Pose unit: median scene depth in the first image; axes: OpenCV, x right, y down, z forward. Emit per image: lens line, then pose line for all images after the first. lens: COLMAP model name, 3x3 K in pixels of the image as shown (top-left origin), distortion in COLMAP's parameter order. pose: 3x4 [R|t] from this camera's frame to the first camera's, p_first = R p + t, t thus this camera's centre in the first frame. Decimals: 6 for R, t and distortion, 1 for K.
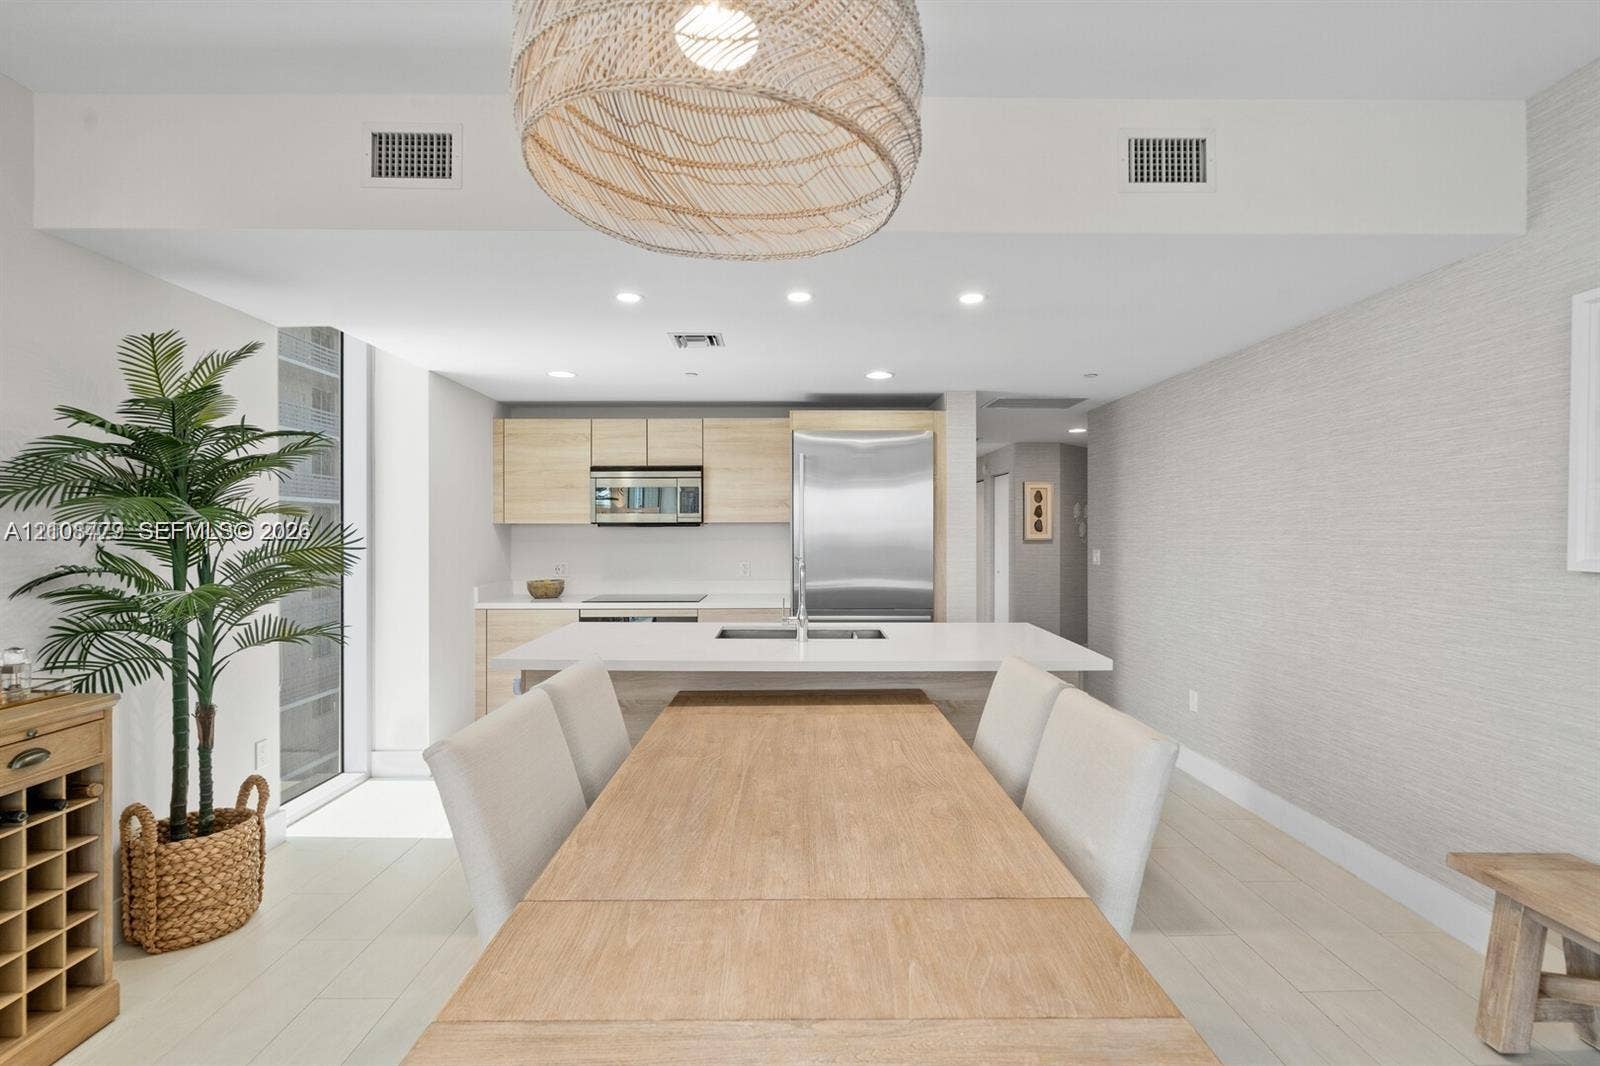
lens RADIAL K [[734.2, 0, 794.9], [0, 734.2, 532.7], [0, 0, 1]] dist [-0.009329, 0.001208]
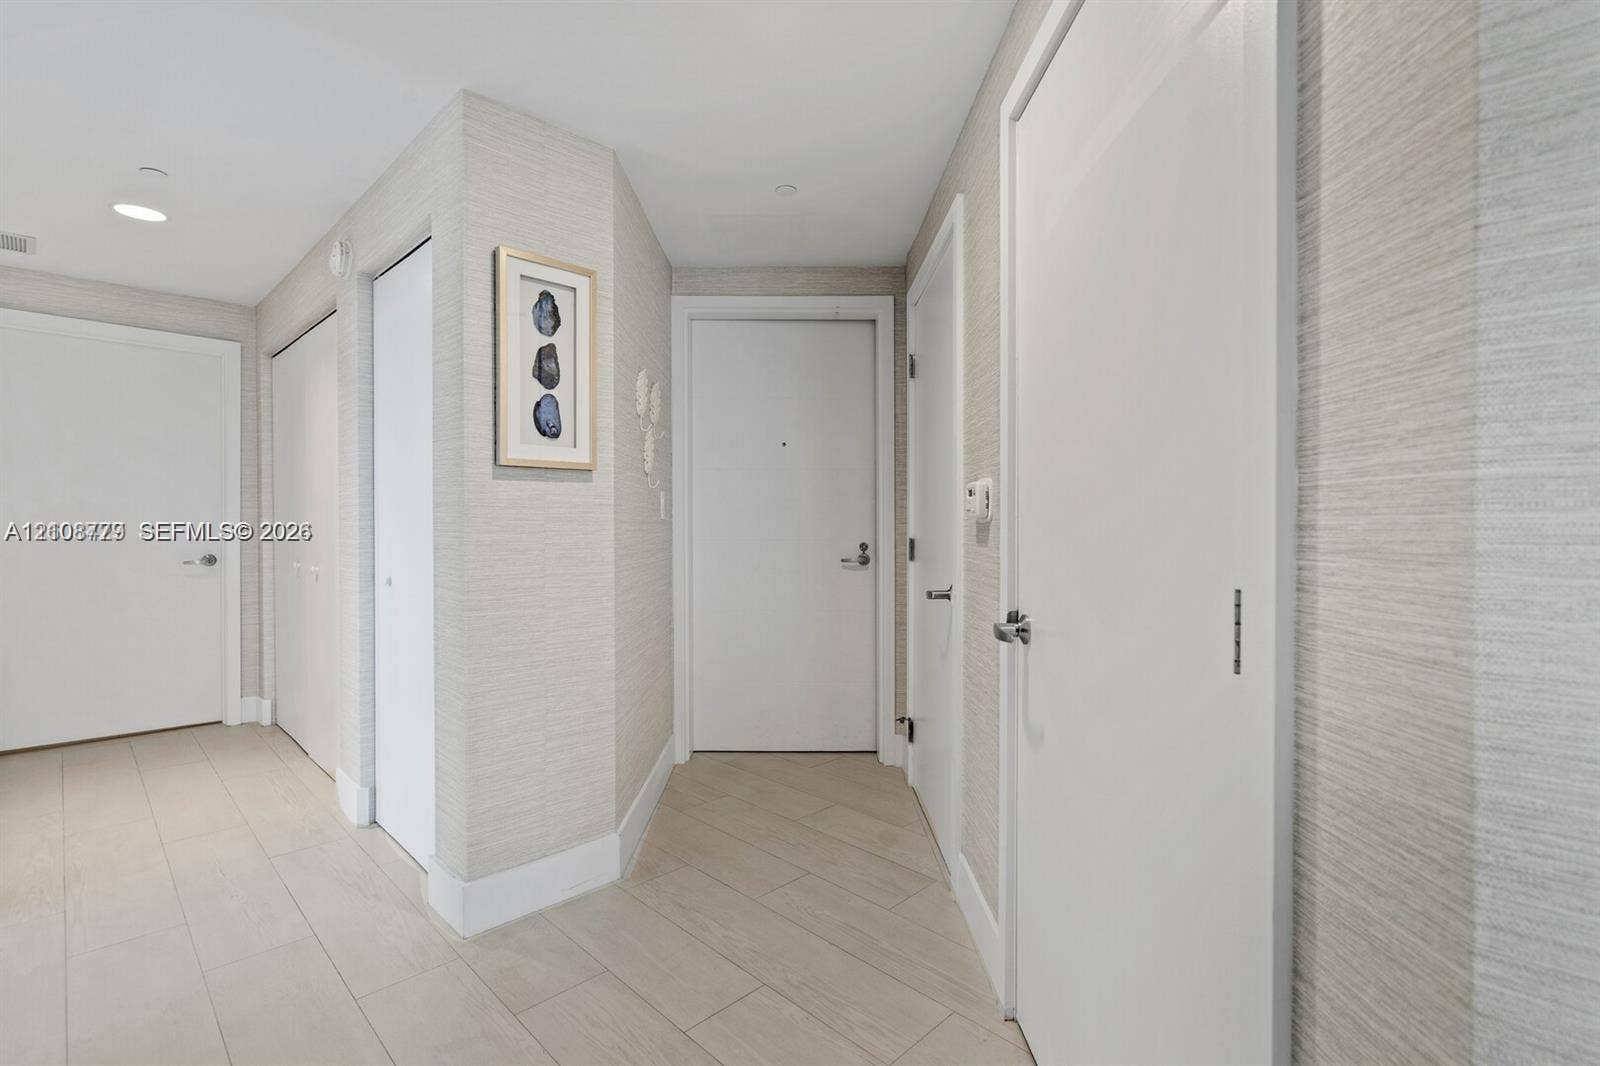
lens RADIAL K [[734.2, 0, 799.2], [0, 734.2, 529.8], [0, 0, 1]] dist [-0.009329, 0.001208]
pose [[0.709676, -0.010028, 0.704457, 0.323849], [-0.001971, 0.999867, 0.016219, 0.046610], [-0.704526, -0.012899, 0.709561, 1.172495]]
